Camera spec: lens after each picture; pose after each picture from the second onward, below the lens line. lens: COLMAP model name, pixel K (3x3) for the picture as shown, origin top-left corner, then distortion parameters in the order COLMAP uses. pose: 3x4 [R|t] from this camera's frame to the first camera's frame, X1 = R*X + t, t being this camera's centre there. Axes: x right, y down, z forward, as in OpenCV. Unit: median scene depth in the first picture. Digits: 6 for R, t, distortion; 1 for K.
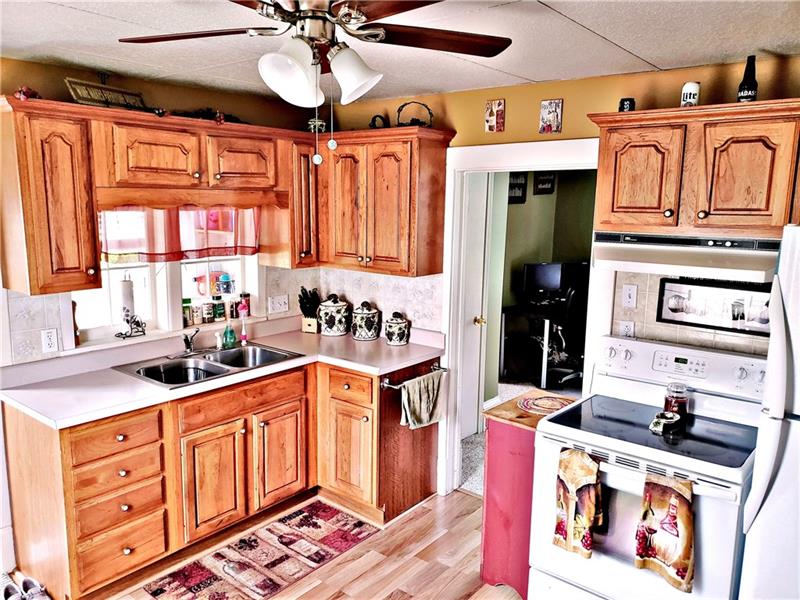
lens RADIAL K [[620.3, 0, 400.0], [0, 620.3, 300.0], [0, 0, 1]] dist [-0.002350, -0.007345]
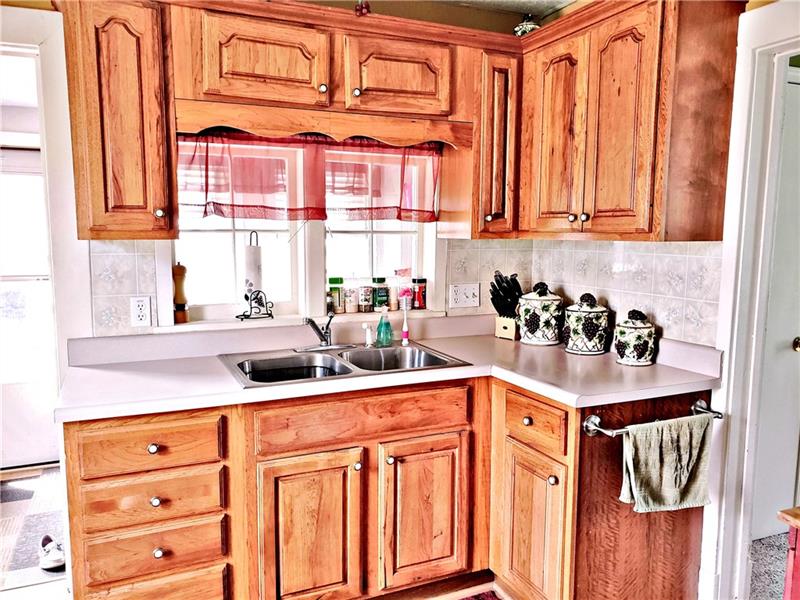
lens RADIAL K [[613.6, 0, 398.3], [0, 613.6, 309.4], [0, 0, 1]] dist [0.010806, -0.010018]
pose [[0.890571, 0.046328, -0.452479, 0.066489], [-0.065053, 0.997546, -0.025904, 0.054481], [0.450169, 0.052504, 0.891399, 0.397484]]
